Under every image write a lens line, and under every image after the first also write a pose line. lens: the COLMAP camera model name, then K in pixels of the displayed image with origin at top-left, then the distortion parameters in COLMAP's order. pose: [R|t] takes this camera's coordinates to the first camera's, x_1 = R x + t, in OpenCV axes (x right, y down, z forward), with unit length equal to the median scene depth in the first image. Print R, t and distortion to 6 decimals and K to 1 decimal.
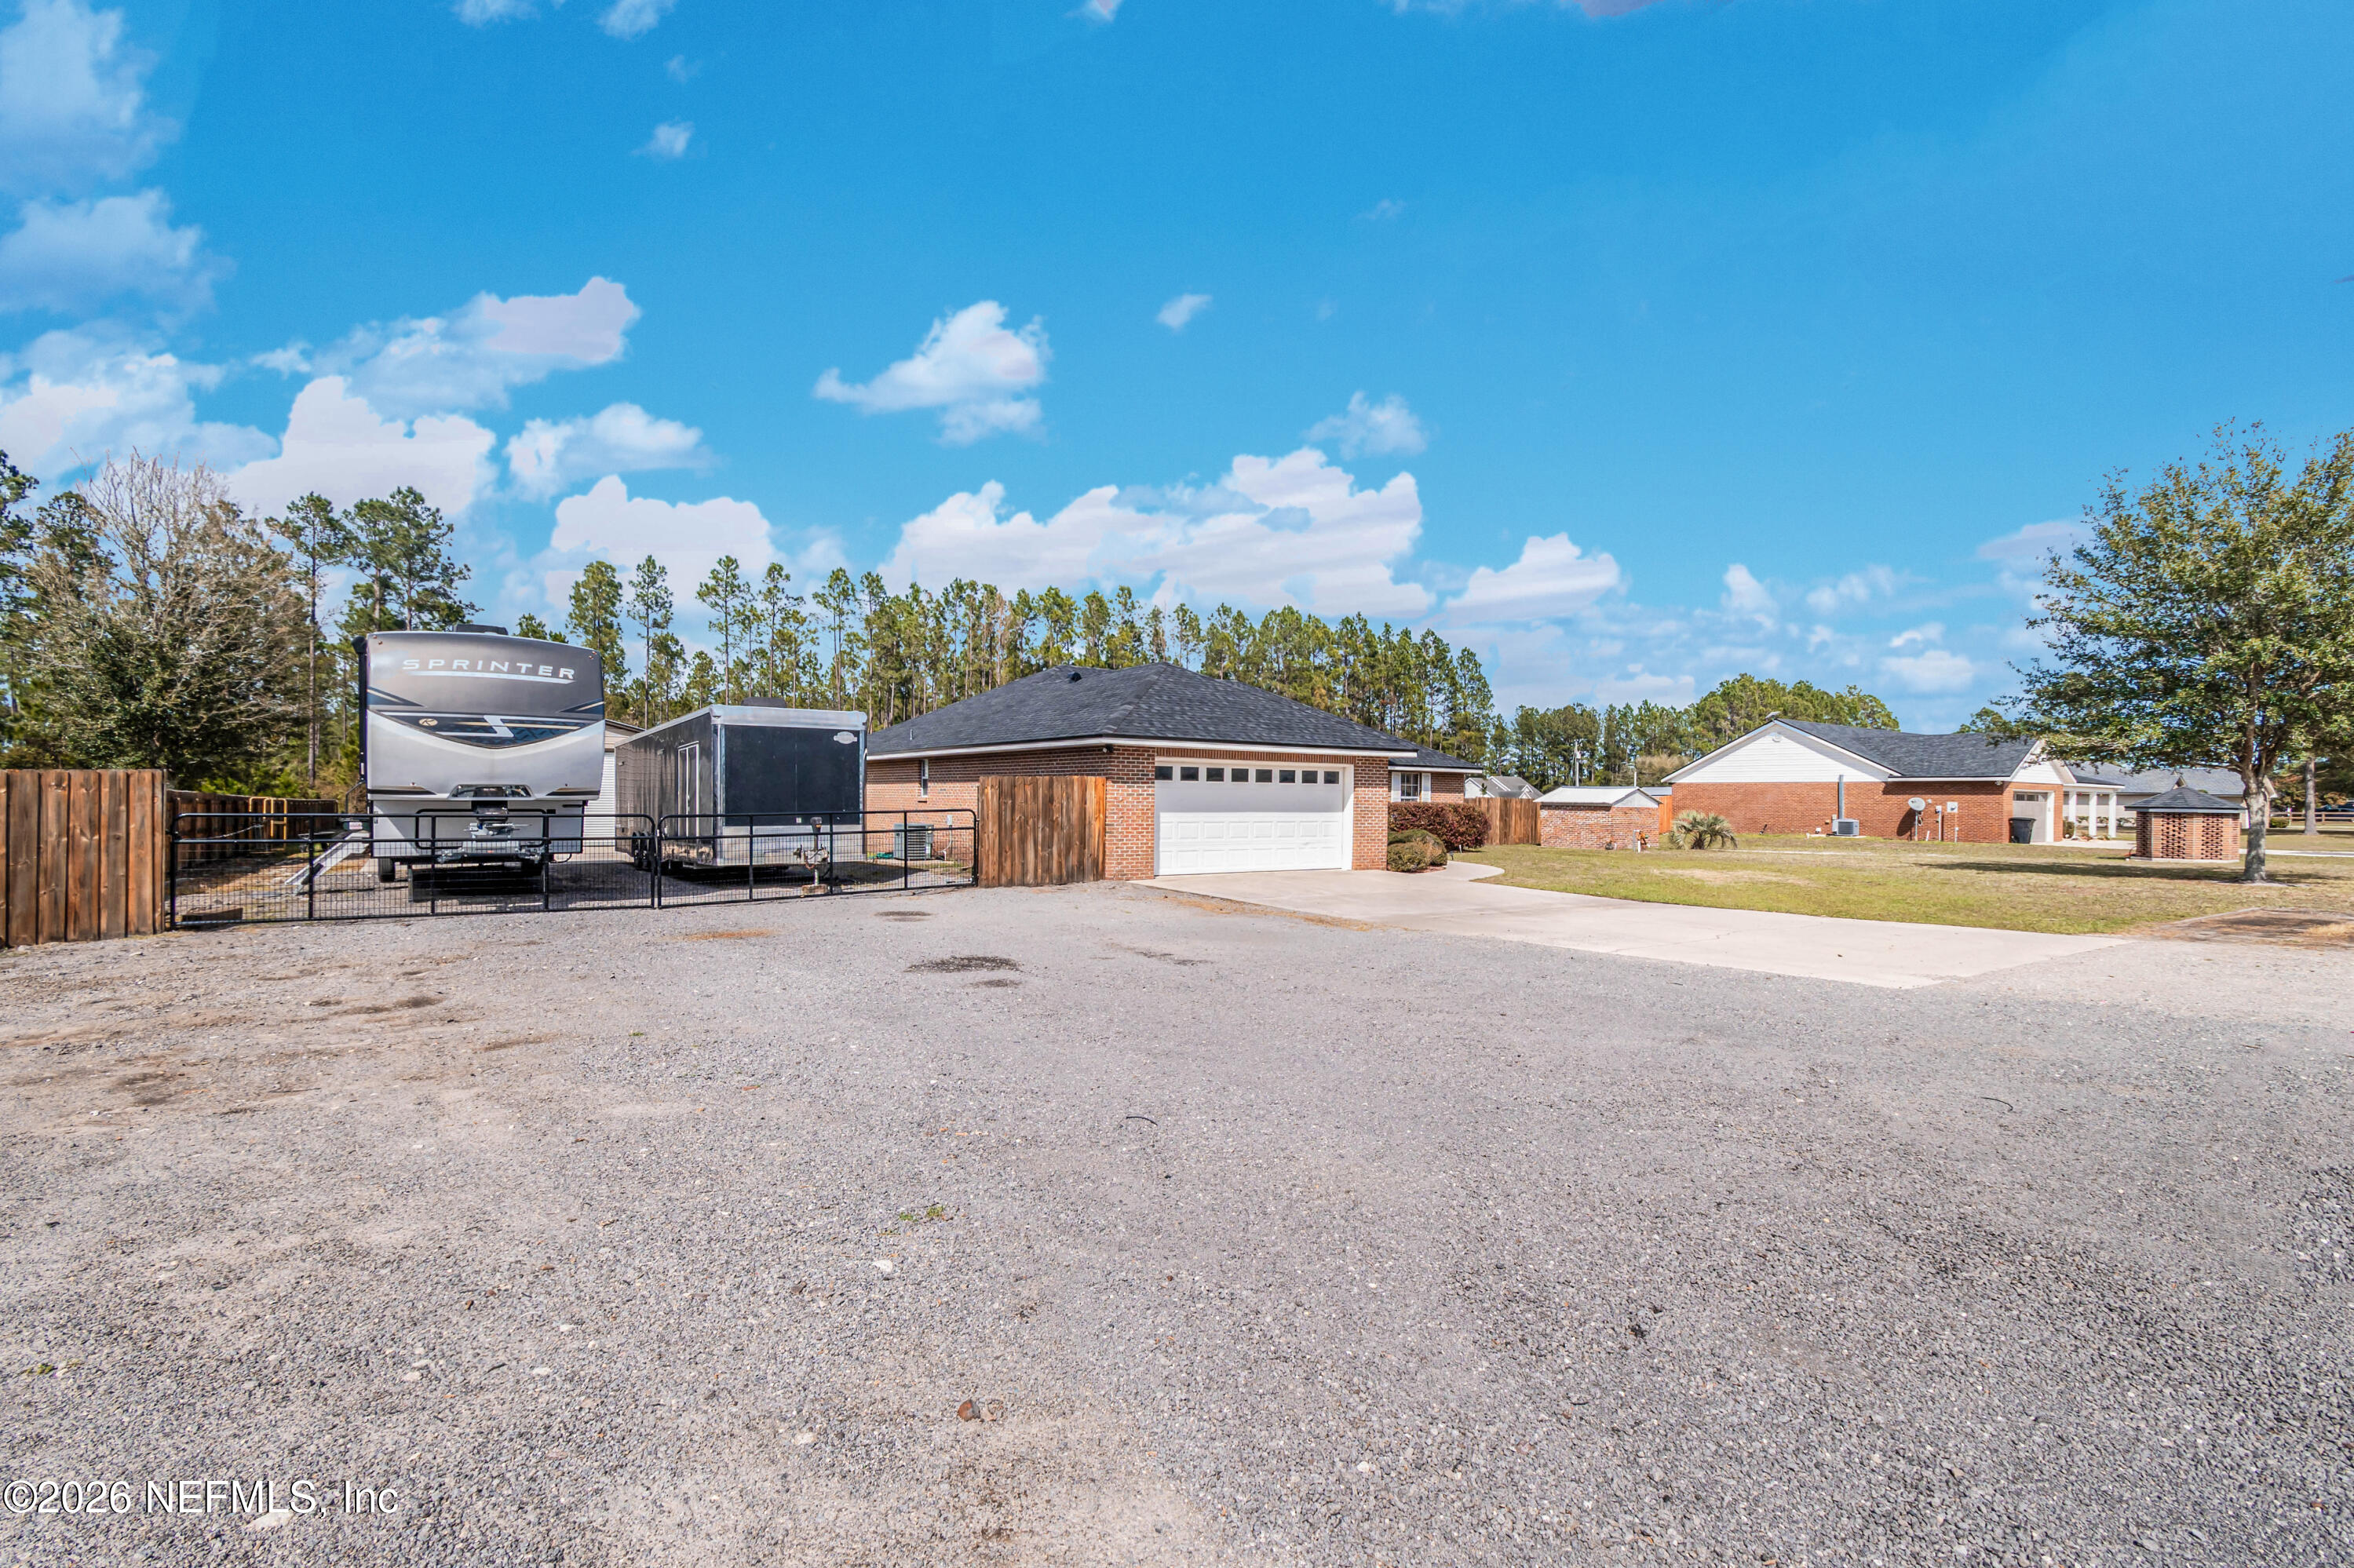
lens RADIAL K [[1065.1, 0, 1179.4], [0, 1065.1, 790.3], [0, 0, 1]] dist [0.007381, -0.000968]
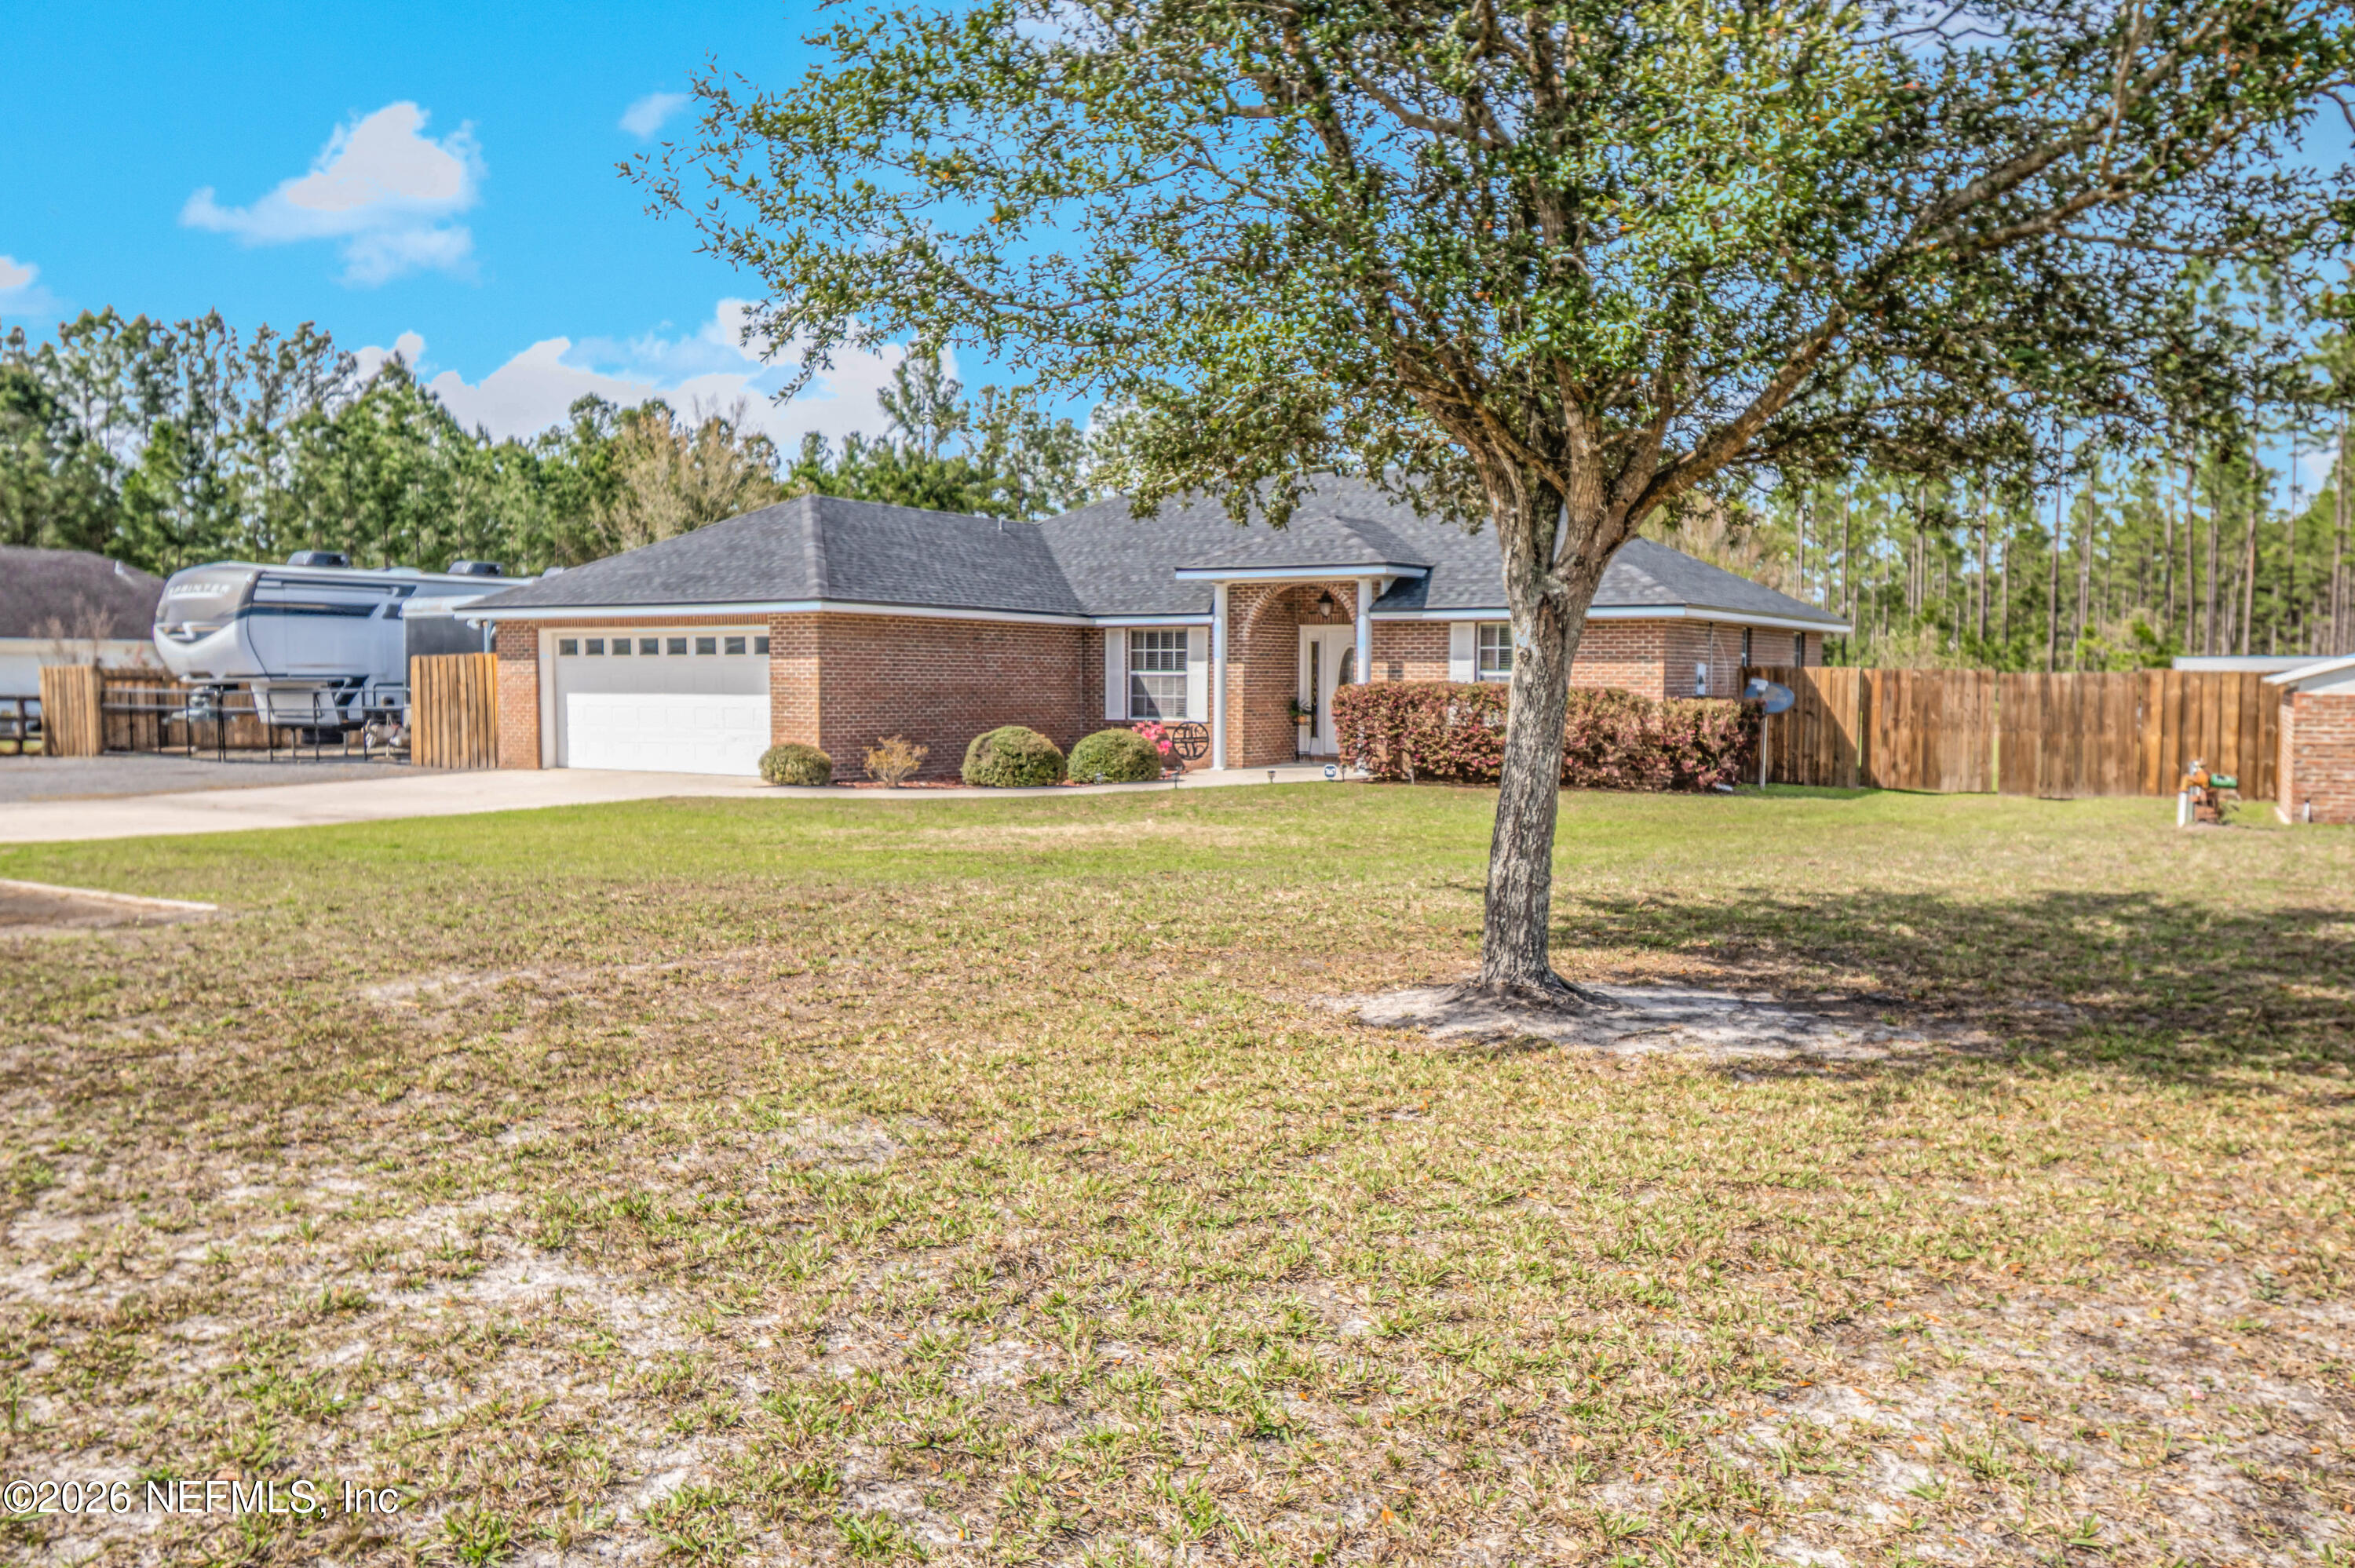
lens RADIAL K [[1763.9, 0, 1177.5], [0, 1763.9, 784.0], [0, 0, 1]] dist [0.004175, 0.003650]
pose [[0.407461, 0.044603, -0.912133, 0.725340], [0.007965, 0.998595, 0.052389, 0.011224], [0.913188, -0.028611, 0.406533, 0.429384]]
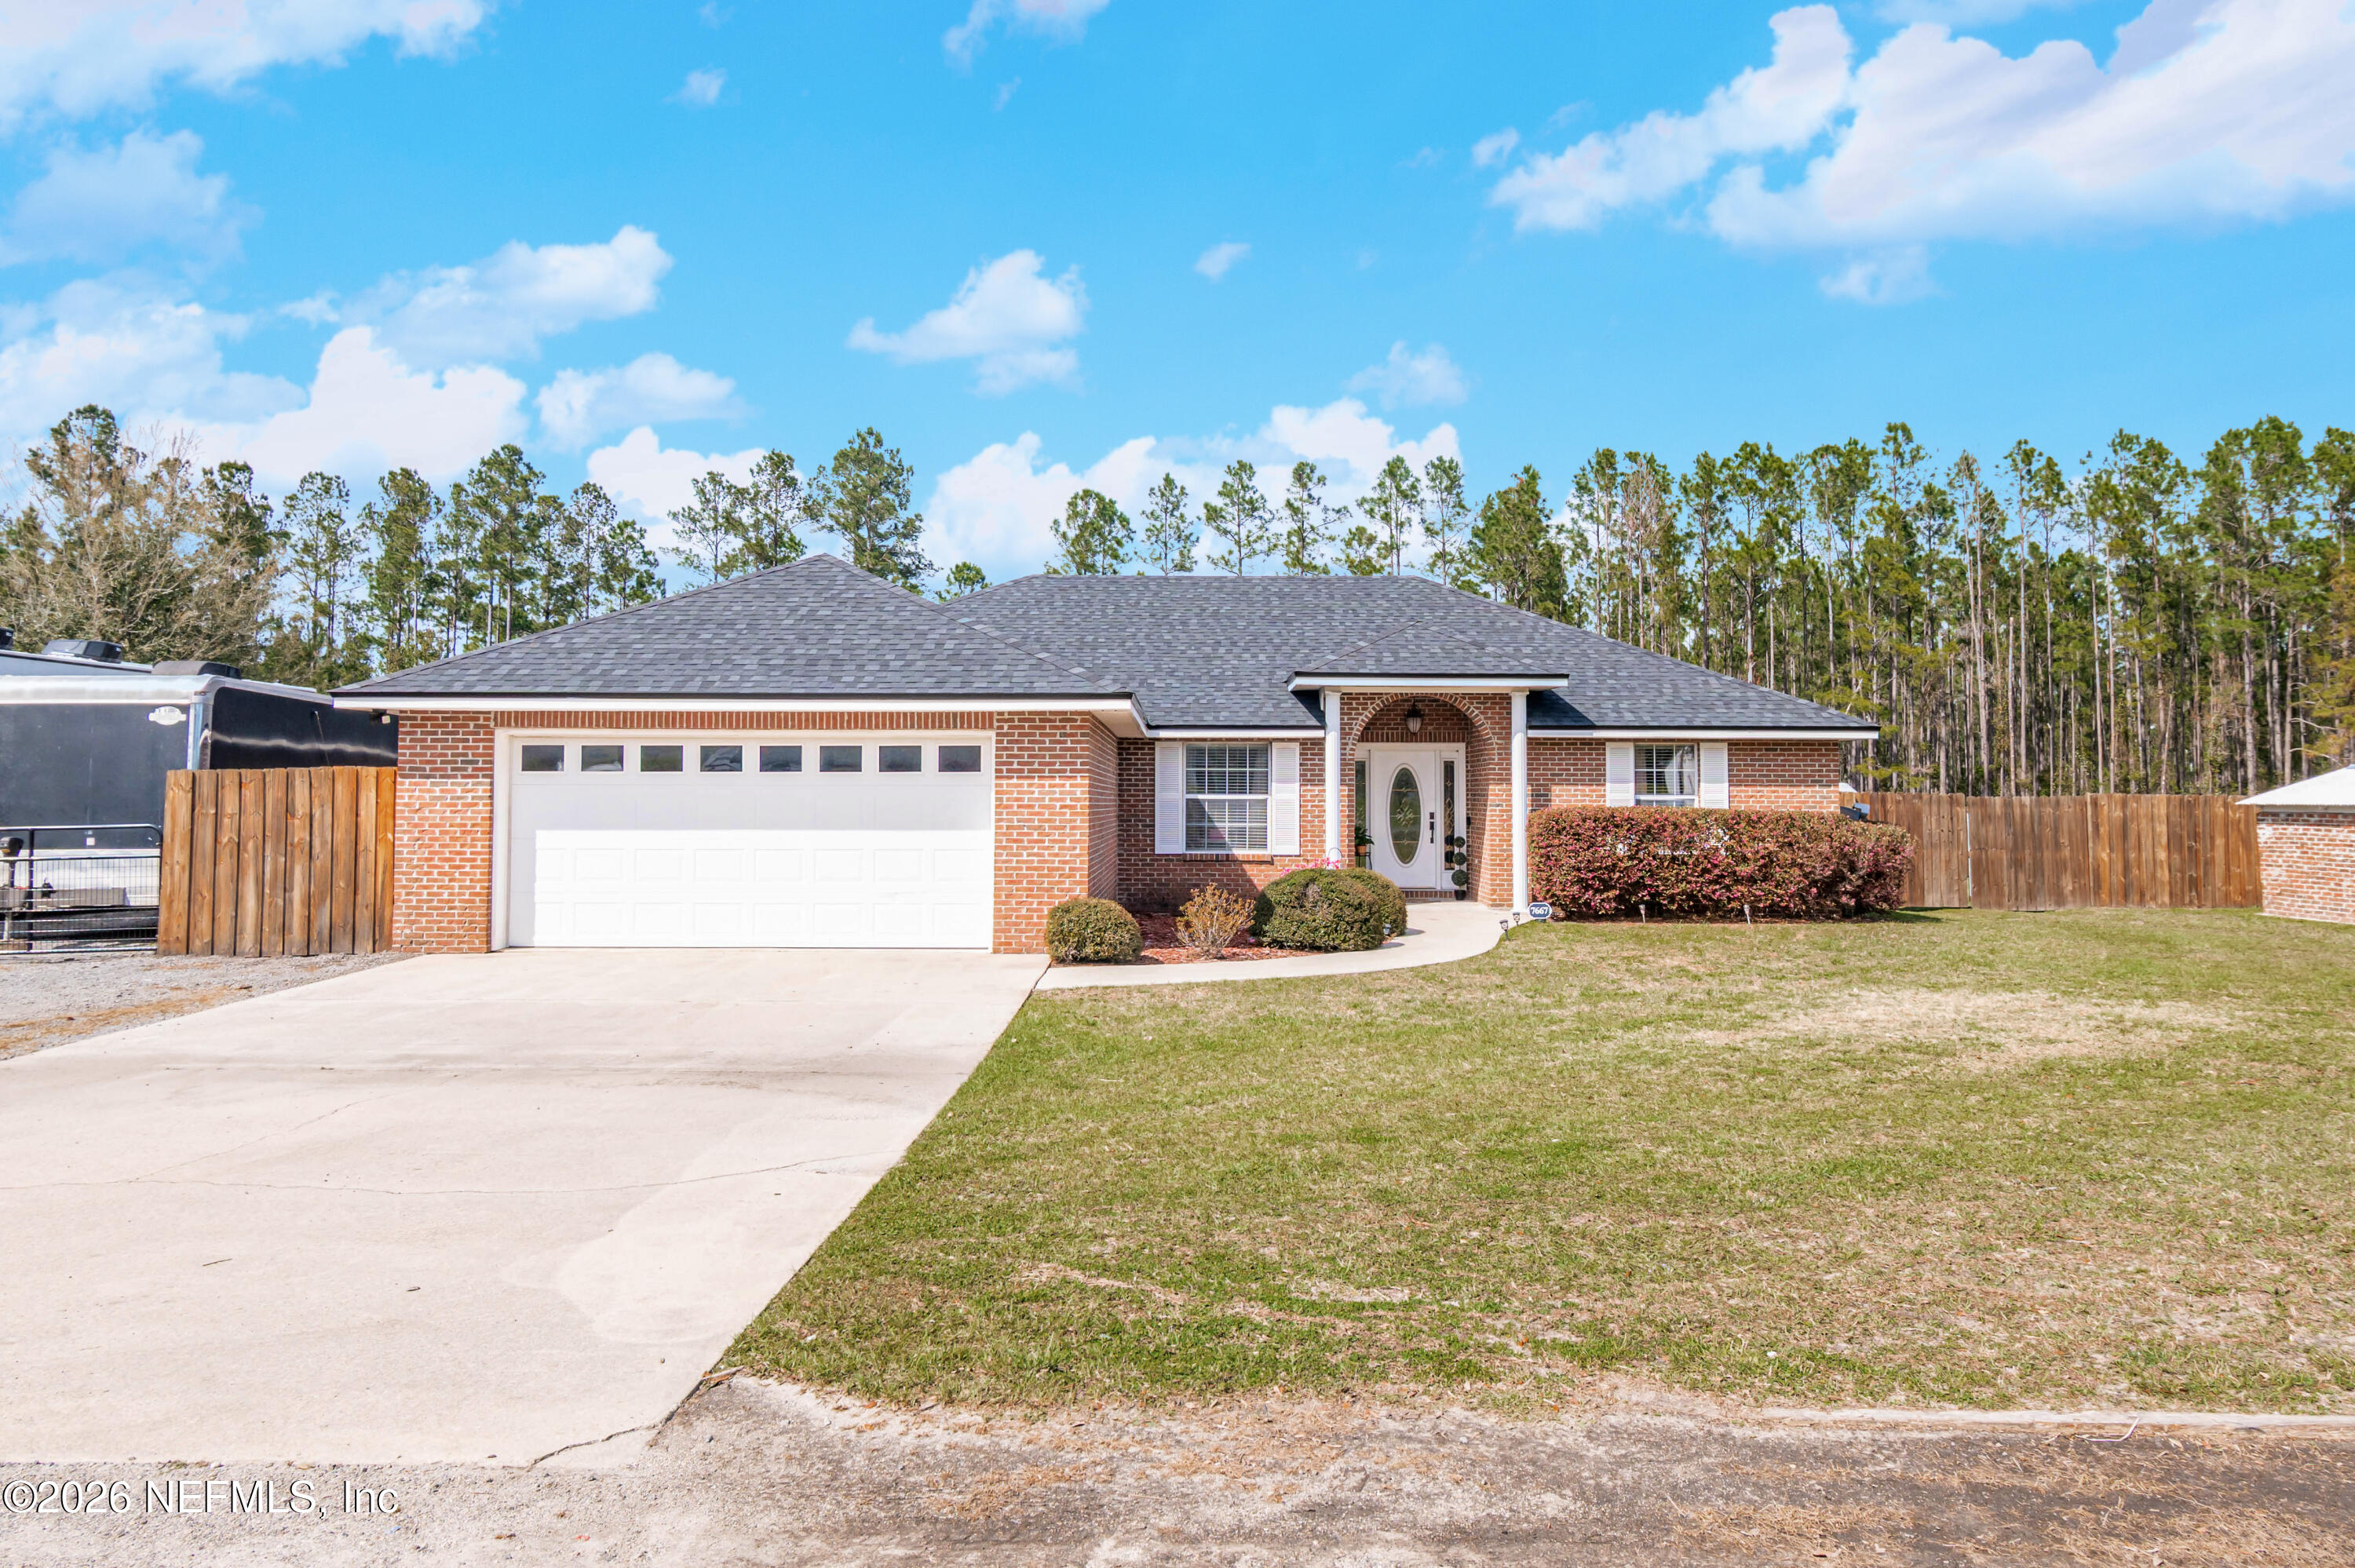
lens RADIAL K [[1643.9, 0, 1181.1], [0, 1643.9, 692.2], [0, 0, 1]] dist [-0.001784, 0.006444]
pose [[0.820782, -0.046874, -0.569316, 0.362245], [0.011643, 0.997793, -0.065365, 0.004410], [0.571123, 0.047022, 0.819516, 0.245210]]
